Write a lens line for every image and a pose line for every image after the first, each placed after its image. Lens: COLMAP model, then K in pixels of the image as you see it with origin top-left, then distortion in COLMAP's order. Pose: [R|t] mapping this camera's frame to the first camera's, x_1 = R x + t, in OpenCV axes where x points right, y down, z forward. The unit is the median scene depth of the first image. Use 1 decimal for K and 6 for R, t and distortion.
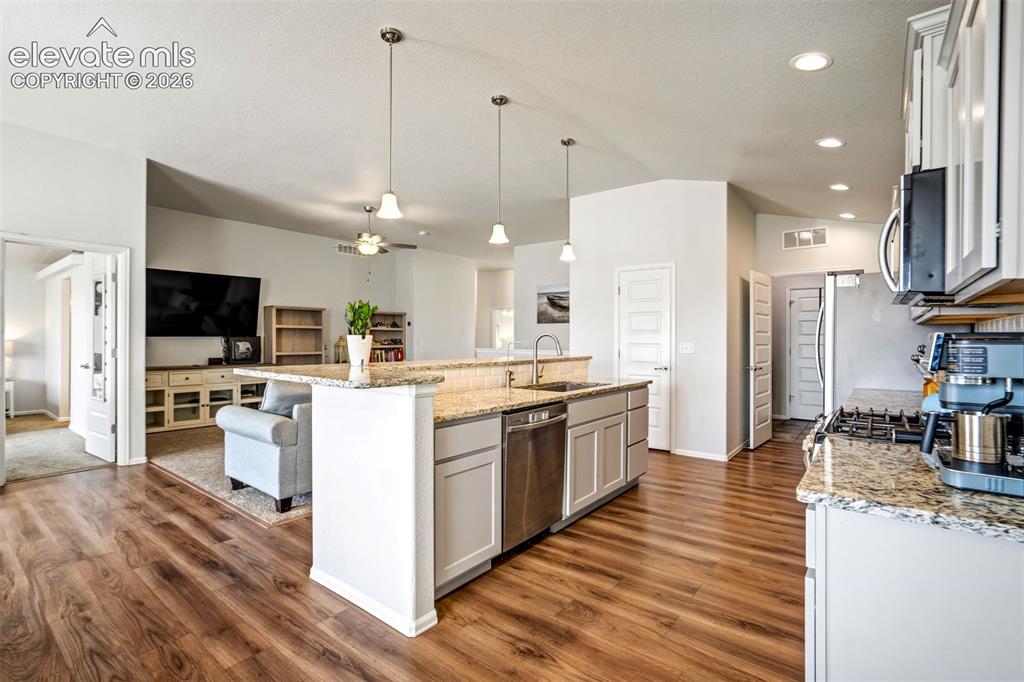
lens RADIAL K [[479.2, 0, 512.0], [0, 479.2, 341.0], [0, 0, 1]] dist [-0.034655, 0.019495]
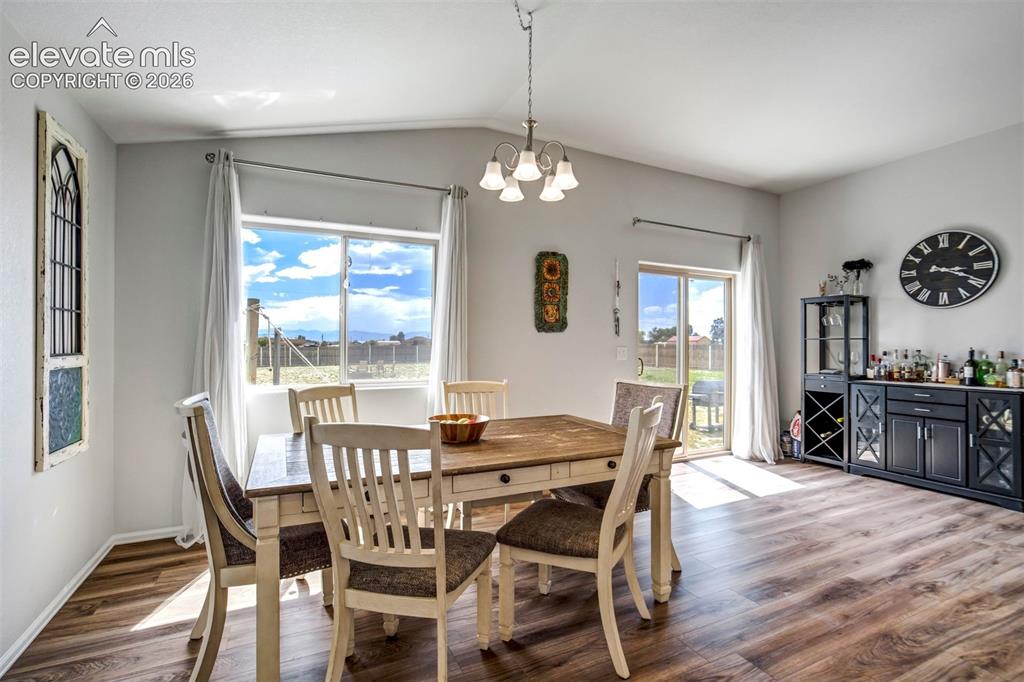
lens RADIAL K [[470.6, 0, 511.3], [0, 470.6, 345.5], [0, 0, 1]] dist [-0.033348, 0.017851]
pose [[-0.434762, -0.006281, -0.900523, 0.068139], [-0.010112, 0.999947, -0.002092, 0.002891], [0.900488, 0.008196, -0.434803, 0.199878]]
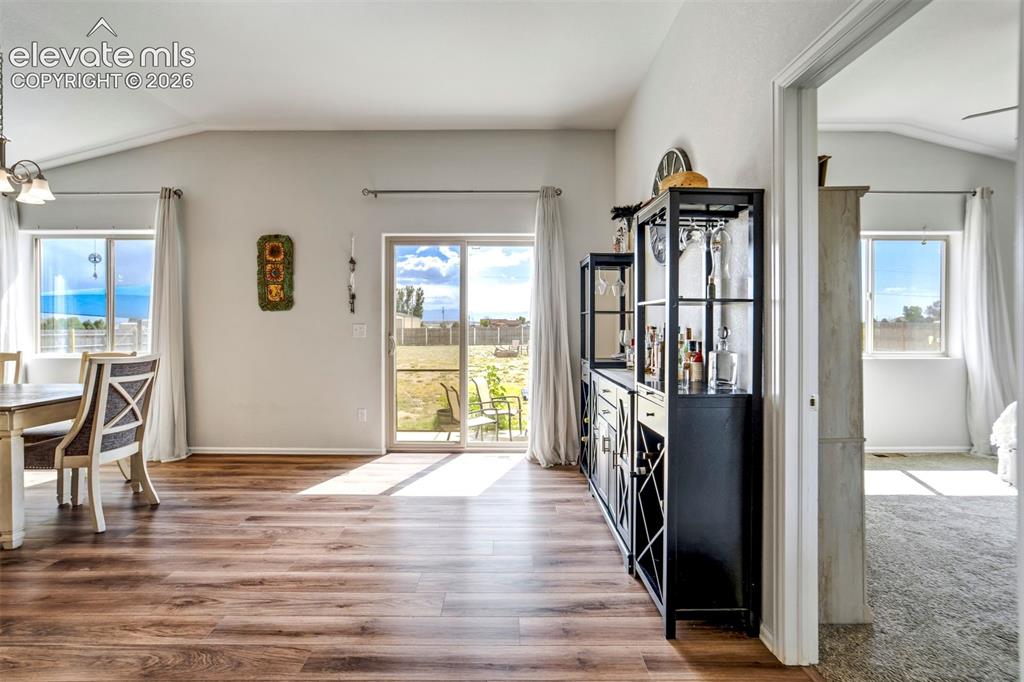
lens RADIAL K [[477.0, 0, 511.2], [0, 477.0, 334.8], [0, 0, 1]] dist [-0.043368, 0.024765]
pose [[-0.783005, 0.006103, -0.621985, -0.380939], [-0.008435, 0.999756, 0.020428, 0.000760], [0.621958, 0.021242, -0.782763, 0.719277]]
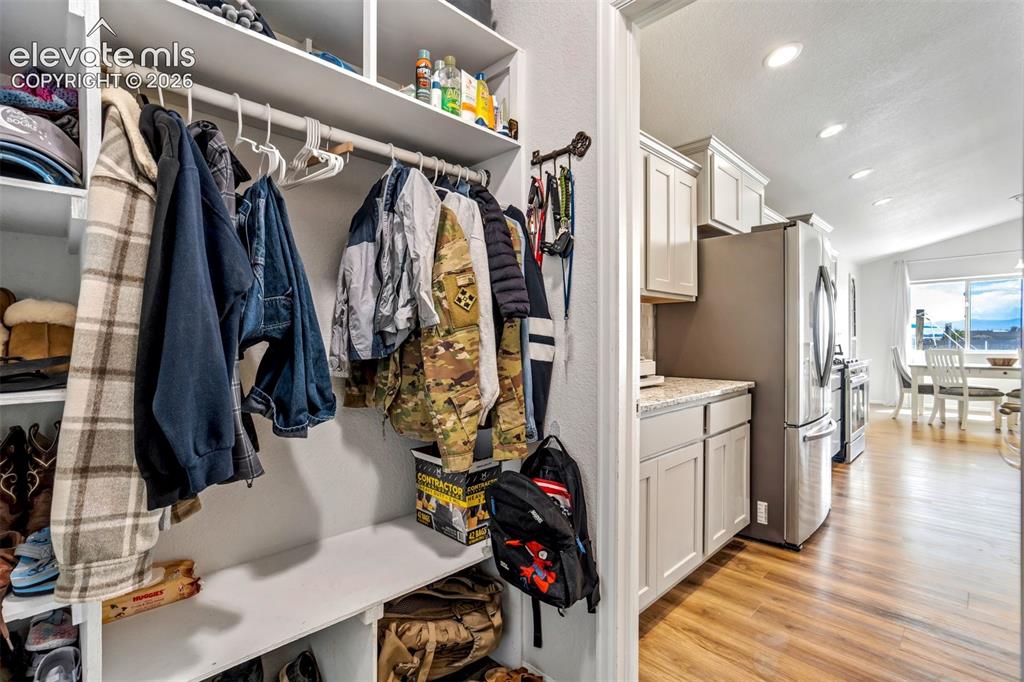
lens RADIAL K [[470.6, 0, 511.3], [0, 470.6, 345.5], [0, 0, 1]] dist [-0.033348, 0.017851]
pose [[-0.991749, -0.000882, 0.128189, 0.634350], [0.000565, 0.999937, 0.011250, 0.021271], [-0.128191, 0.011229, -0.991686, 1.075803]]
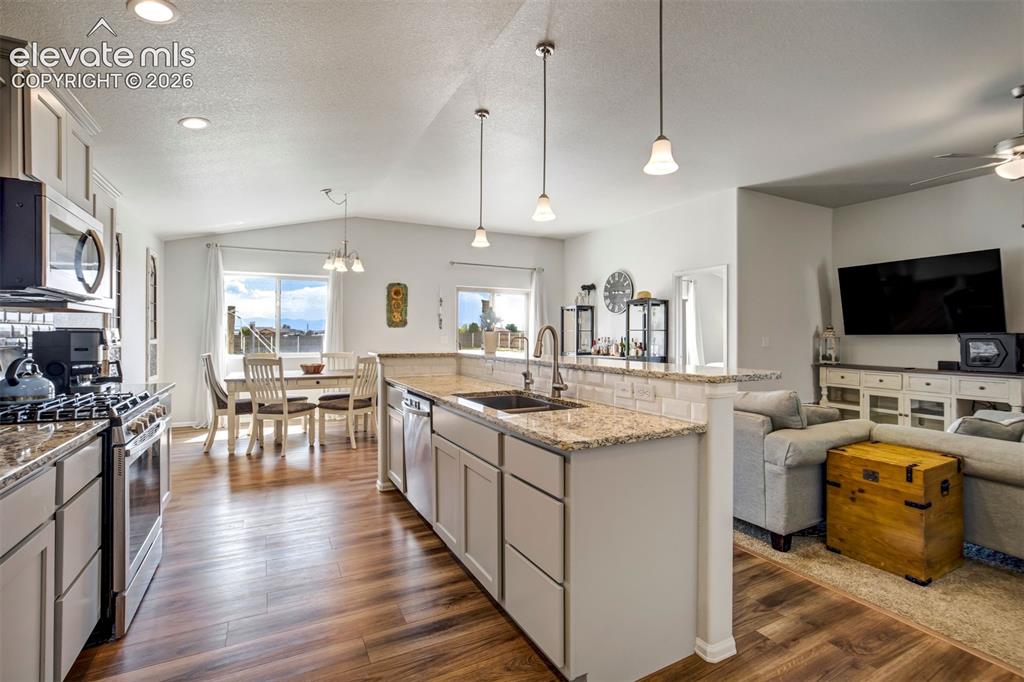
lens RADIAL K [[477.0, 0, 511.2], [0, 477.0, 334.8], [0, 0, 1]] dist [-0.043368, 0.024765]
pose [[-0.415172, -0.005920, -0.909724, 0.414162], [-0.009565, 0.999952, -0.002142, 0.000426], [0.909693, 0.007812, -0.415208, 0.713849]]
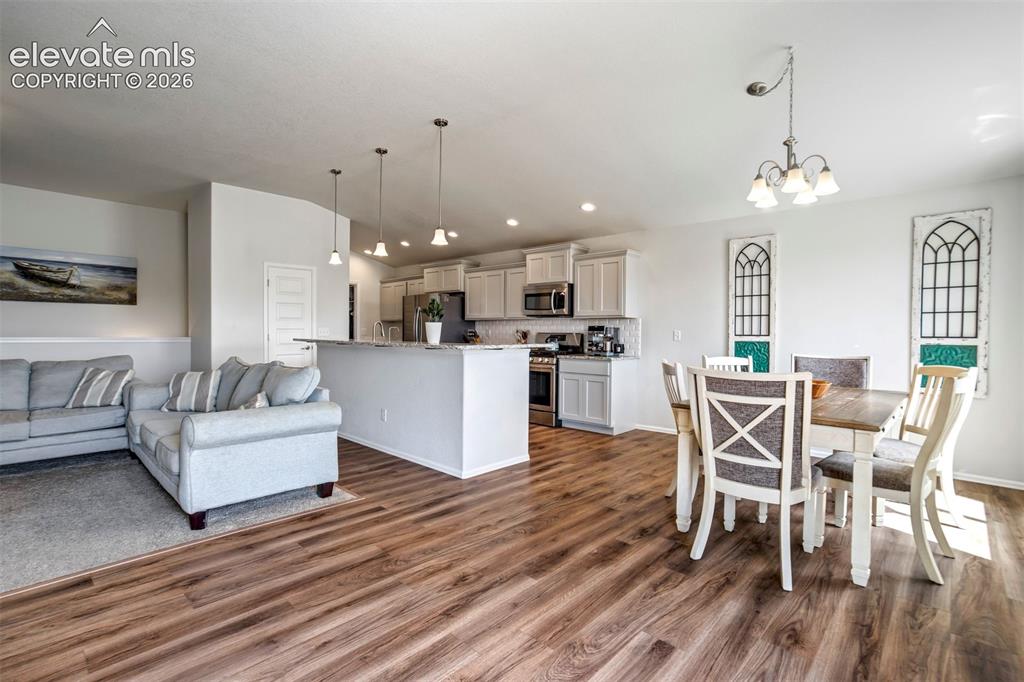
lens RADIAL K [[477.0, 0, 511.2], [0, 477.0, 334.8], [0, 0, 1]] dist [-0.043368, 0.024765]
pose [[0.090343, -0.014829, 0.995800, -0.751347], [-0.003102, 0.999880, 0.015171, 0.001229], [-0.995906, -0.004460, 0.090286, 0.272777]]
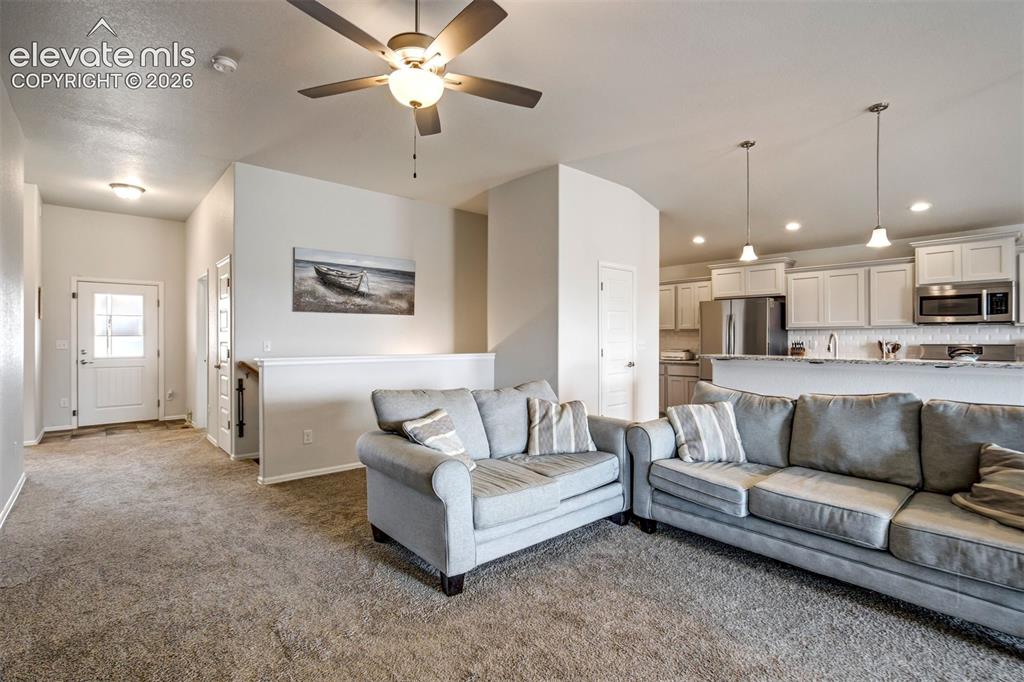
lens RADIAL K [[477.0, 0, 511.2], [0, 477.0, 334.8], [0, 0, 1]] dist [-0.043368, 0.024765]
pose [[0.180396, 0.003013, 0.983589, -0.639957], [0.004880, 0.999980, -0.003958, -0.005747], [-0.983582, 0.005514, 0.180378, 0.877540]]
